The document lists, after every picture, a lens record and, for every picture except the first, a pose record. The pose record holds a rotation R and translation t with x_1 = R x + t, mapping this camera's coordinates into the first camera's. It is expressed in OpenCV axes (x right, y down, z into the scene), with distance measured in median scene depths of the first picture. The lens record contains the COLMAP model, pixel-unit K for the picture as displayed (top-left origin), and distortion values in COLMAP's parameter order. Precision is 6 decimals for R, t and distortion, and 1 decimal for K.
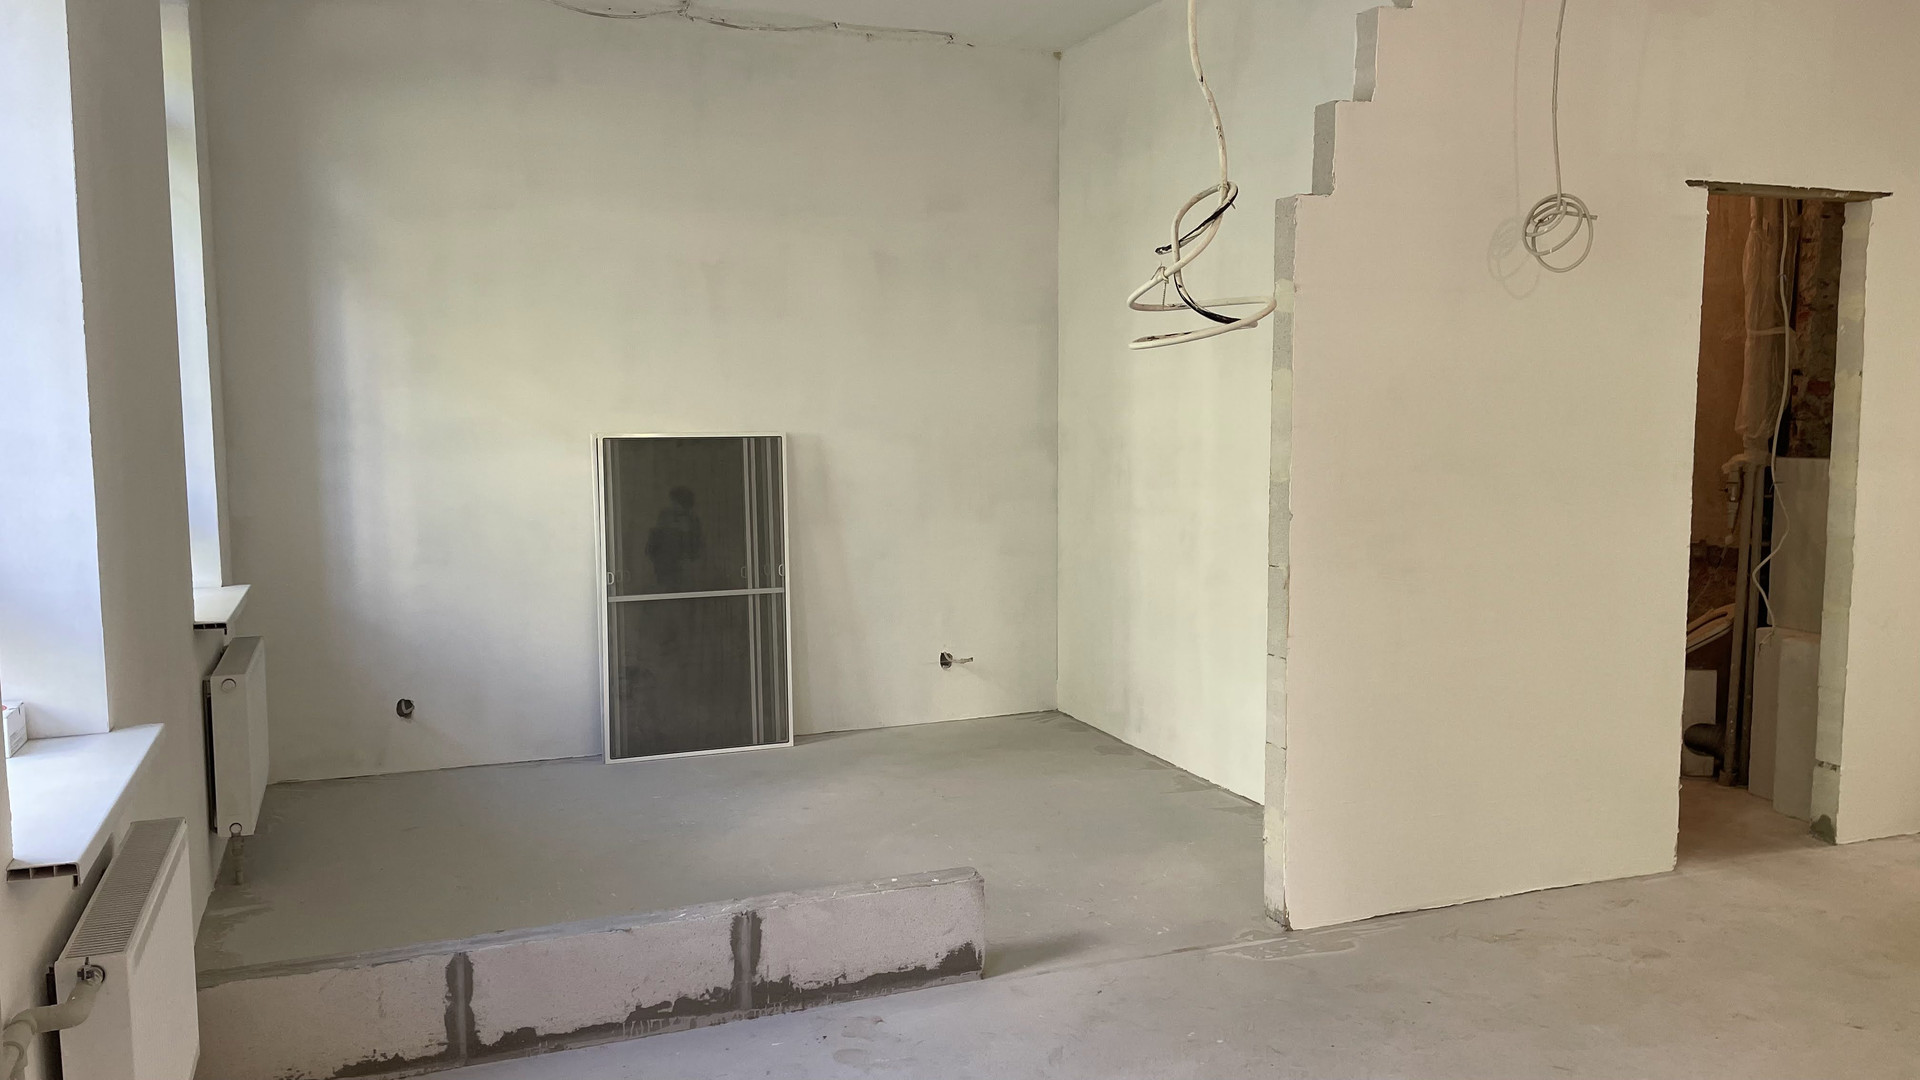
lens RADIAL K [[1446.6, 0, 973.8], [0, 1446.6, 537.5], [0, 0, 1]] dist [0.138668, -0.224286]
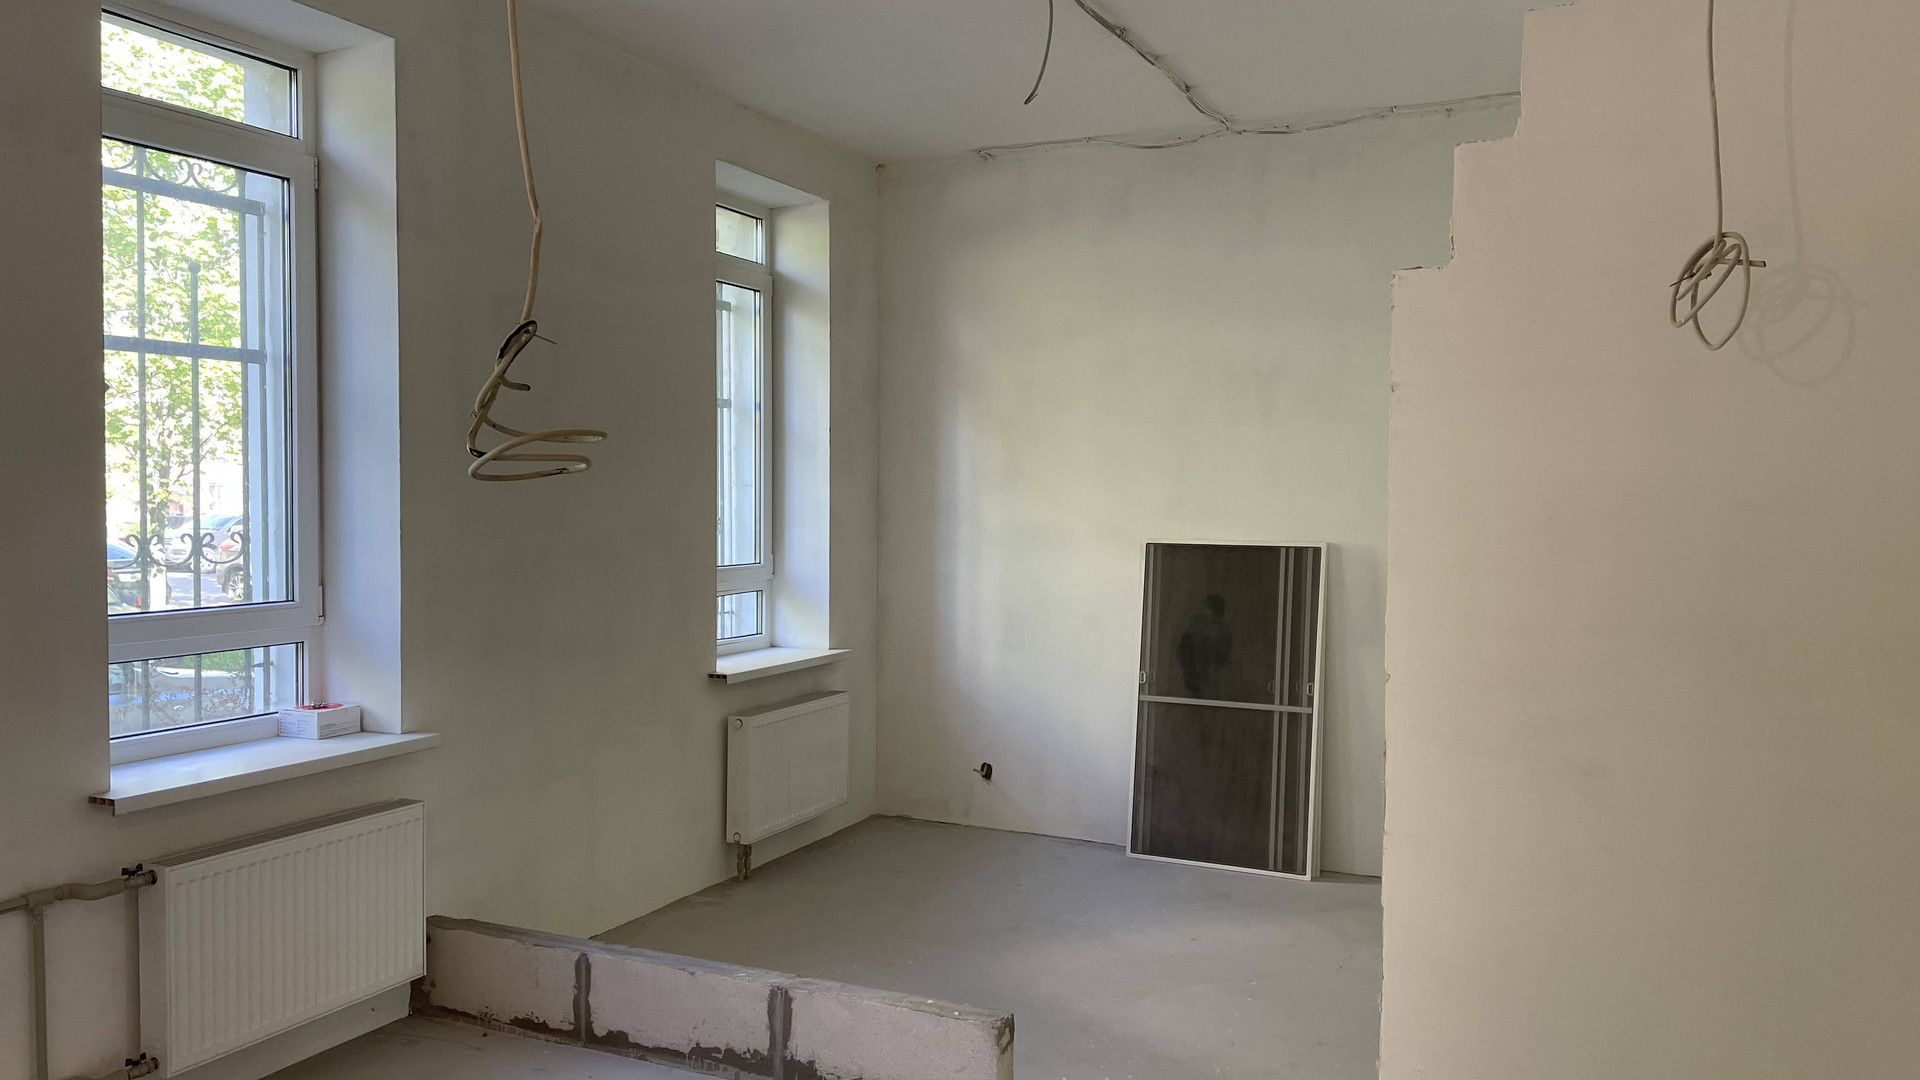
lens RADIAL K [[1446.6, 0, 973.8], [0, 1446.6, 537.5], [0, 0, 1]] dist [0.138668, -0.224286]
pose [[0.681086, 0.033547, -0.731435, 0.432730], [-0.079254, 0.996458, -0.028096, -0.033550], [0.727902, 0.077105, 0.681332, 0.204617]]
